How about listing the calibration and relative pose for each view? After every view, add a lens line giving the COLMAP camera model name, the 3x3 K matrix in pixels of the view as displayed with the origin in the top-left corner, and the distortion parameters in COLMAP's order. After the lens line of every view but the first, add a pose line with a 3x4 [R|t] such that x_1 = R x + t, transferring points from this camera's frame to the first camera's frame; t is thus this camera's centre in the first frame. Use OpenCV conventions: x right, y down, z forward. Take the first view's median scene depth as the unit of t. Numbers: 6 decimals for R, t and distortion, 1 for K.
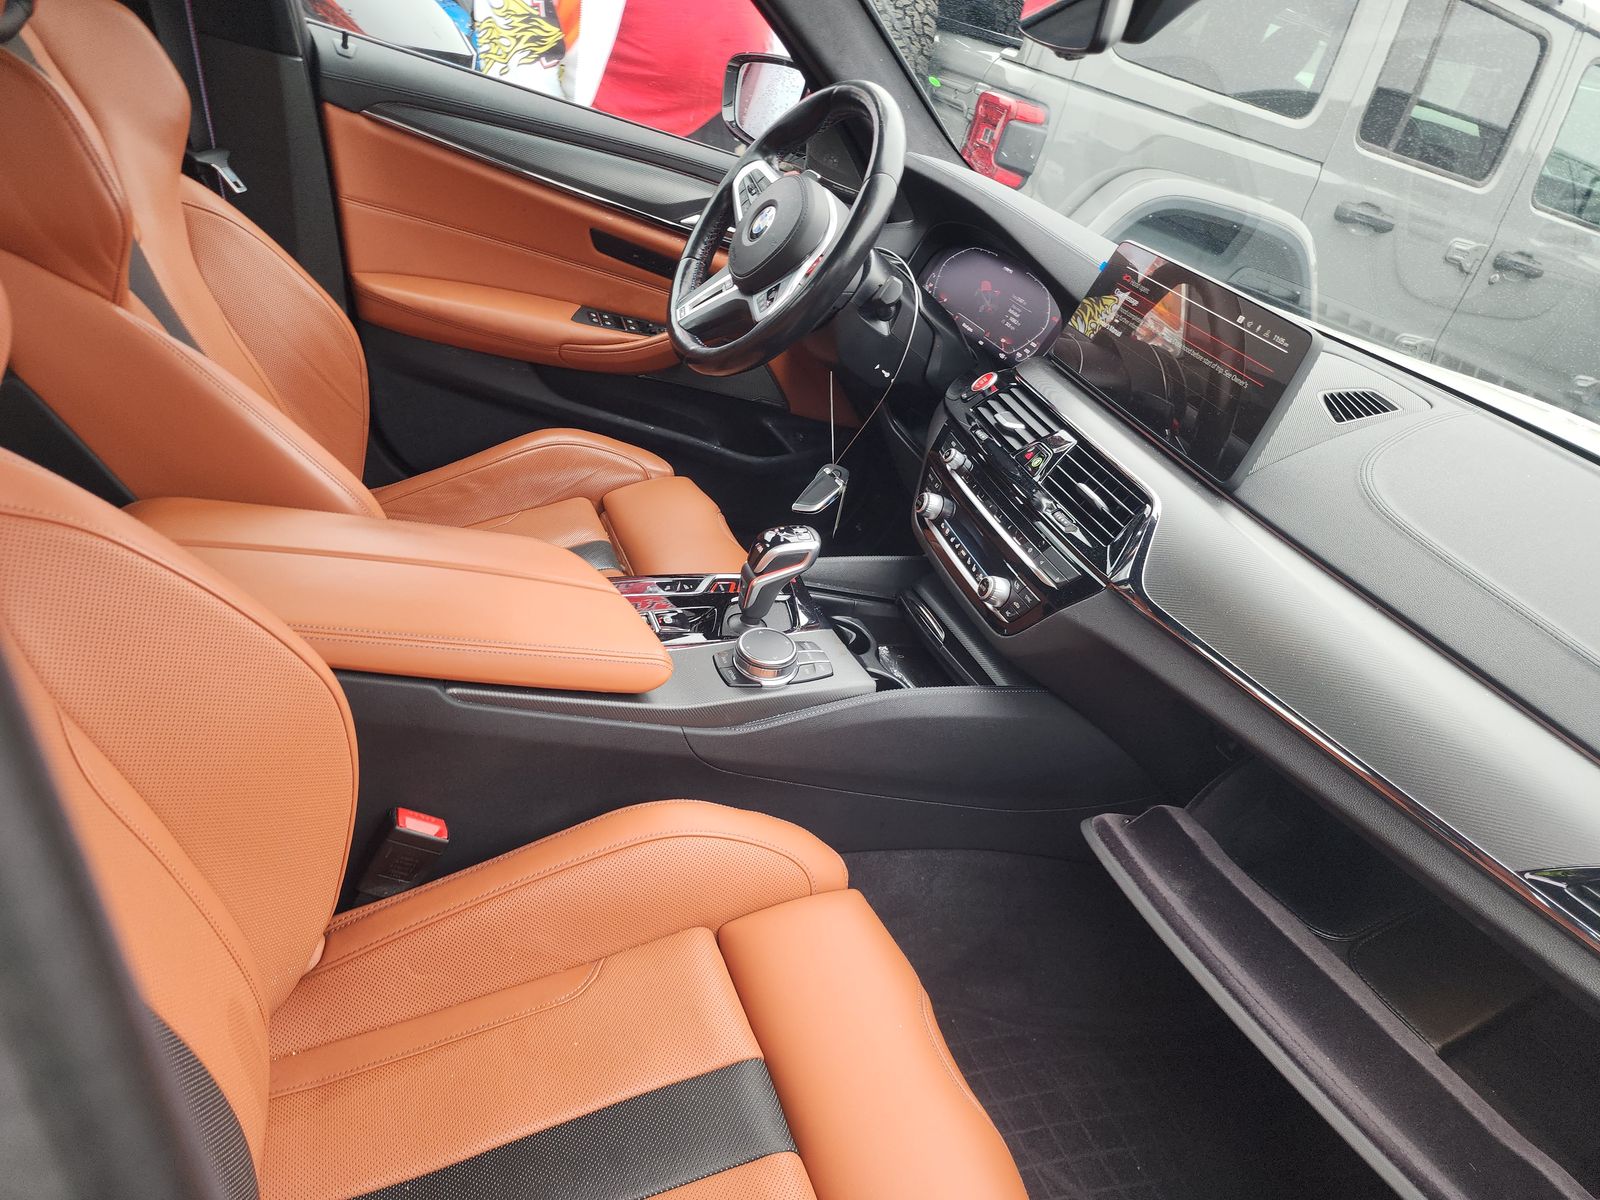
lens RADIAL K [[1064.9, 0, 800.0], [0, 1064.9, 600.0], [0, 0, 1]] dist [0.053215, -0.046808]
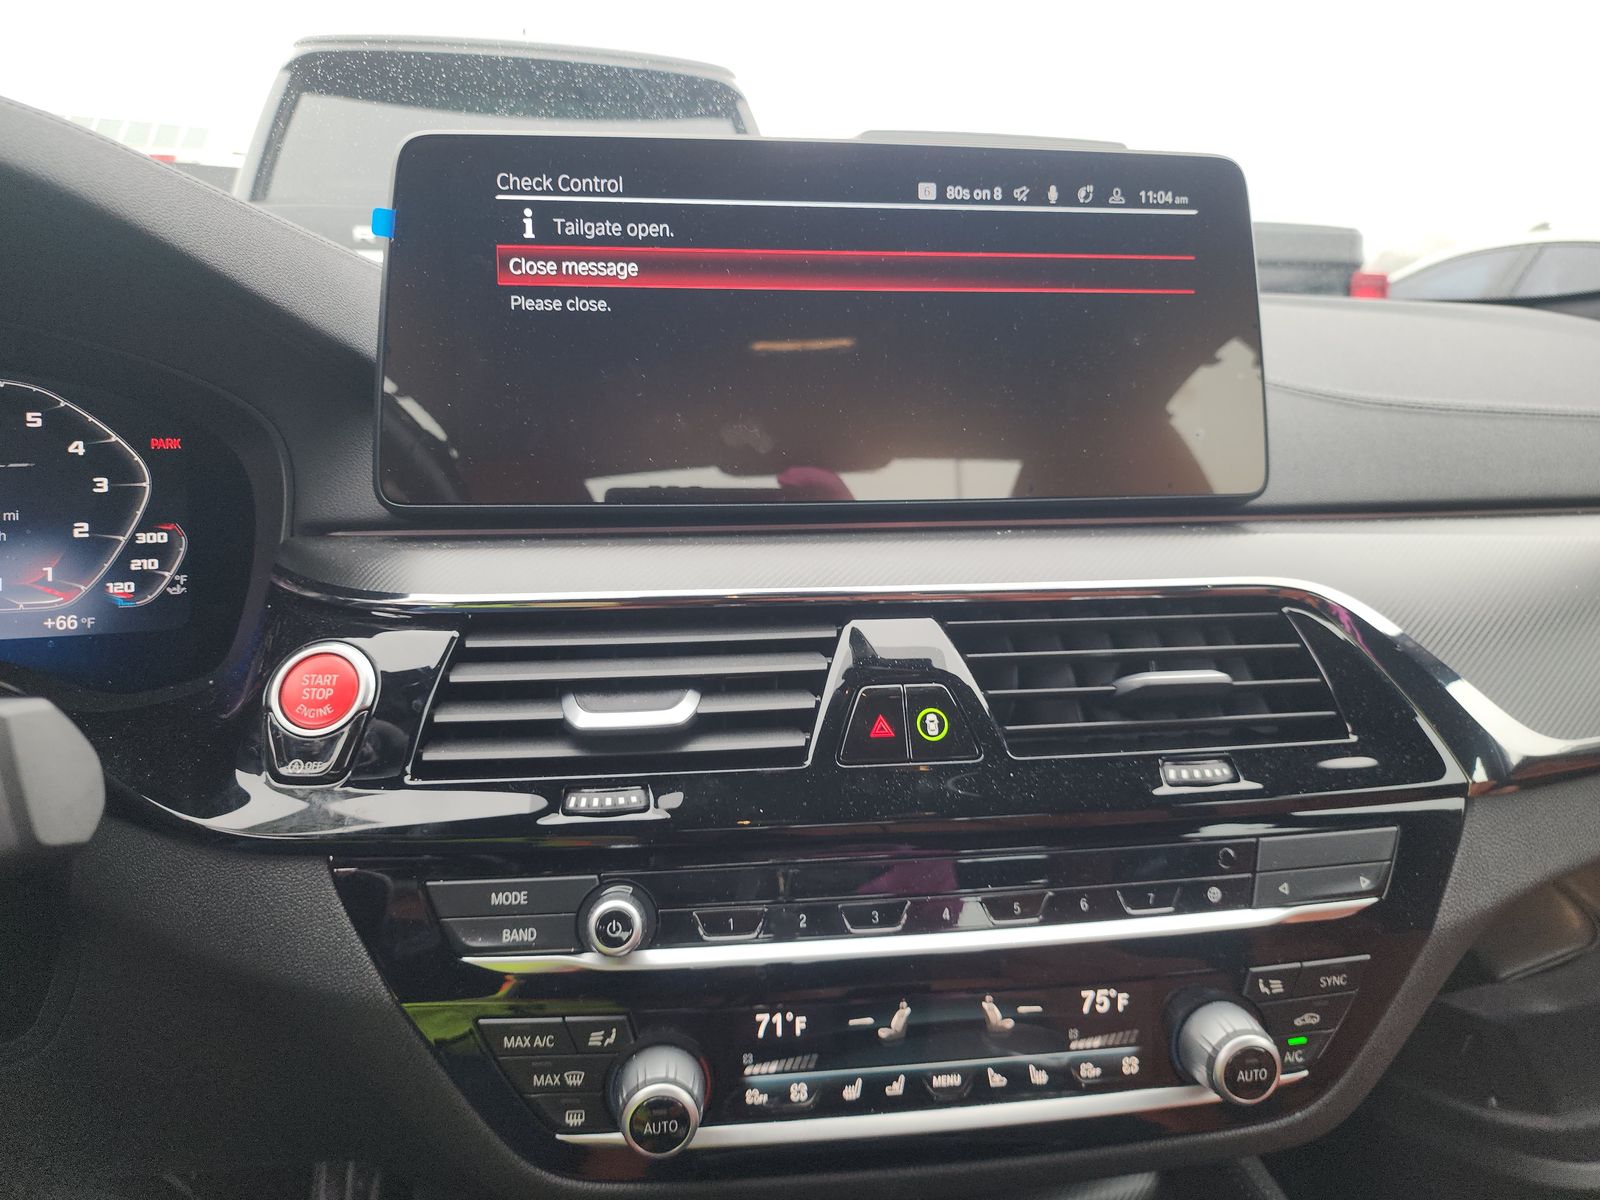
lens RADIAL K [[1064.9, 0, 800.0], [0, 1064.9, 600.0], [0, 0, 1]] dist [0.053215, -0.046808]
pose [[0.122170, -0.498113, 0.858463, -0.065475], [0.495999, 0.779831, 0.381901, -0.336499], [-0.859686, 0.379140, 0.342335, 0.965379]]
